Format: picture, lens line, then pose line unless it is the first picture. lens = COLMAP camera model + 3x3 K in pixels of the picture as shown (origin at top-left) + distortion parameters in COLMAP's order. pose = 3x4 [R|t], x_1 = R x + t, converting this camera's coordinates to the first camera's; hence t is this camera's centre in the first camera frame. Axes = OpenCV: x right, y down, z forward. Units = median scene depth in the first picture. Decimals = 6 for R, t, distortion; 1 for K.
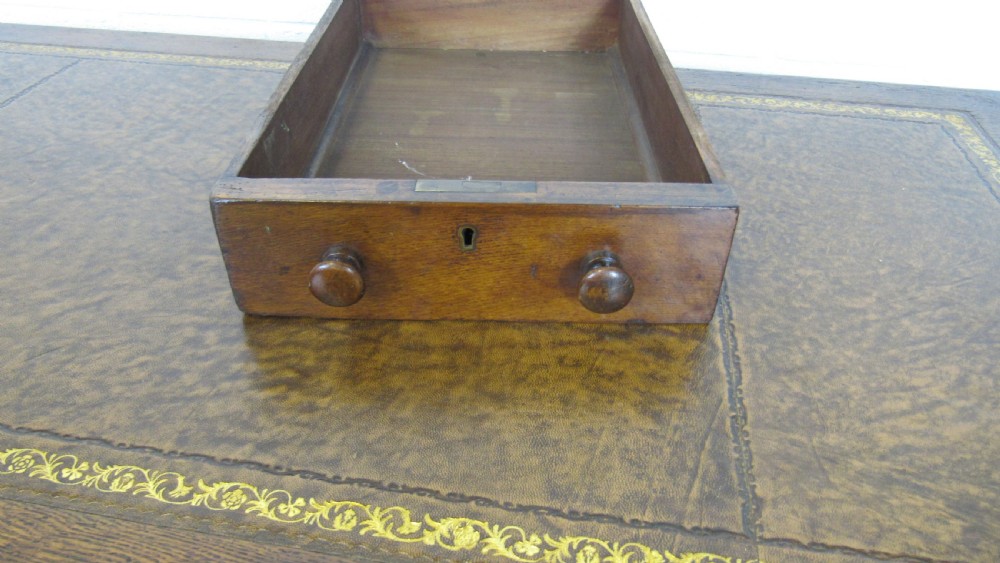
lens RADIAL K [[718.0, 0, 498.1], [0, 718.0, 273.3], [0, 0, 1]] dist [-0.033122, 0.013910]
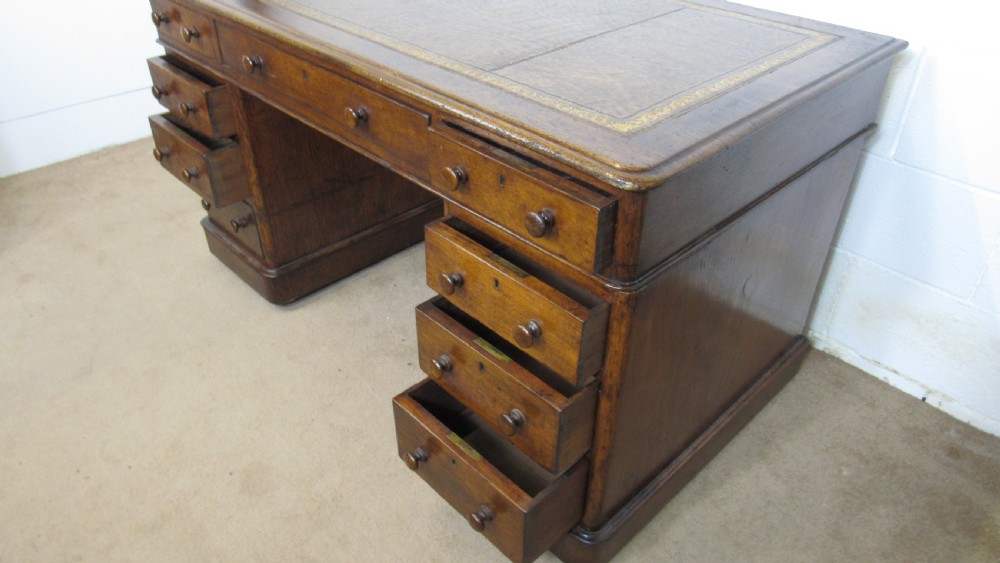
lens RADIAL K [[718.0, 0, 507.7], [0, 718.0, 287.8], [0, 0, 1]] dist [-0.033122, 0.013910]
pose [[0.800526, 0.342758, -0.491605, 1.792413], [-0.359913, 0.930860, 0.062937, 0.808831], [0.479188, 0.126552, 0.868541, -1.177935]]
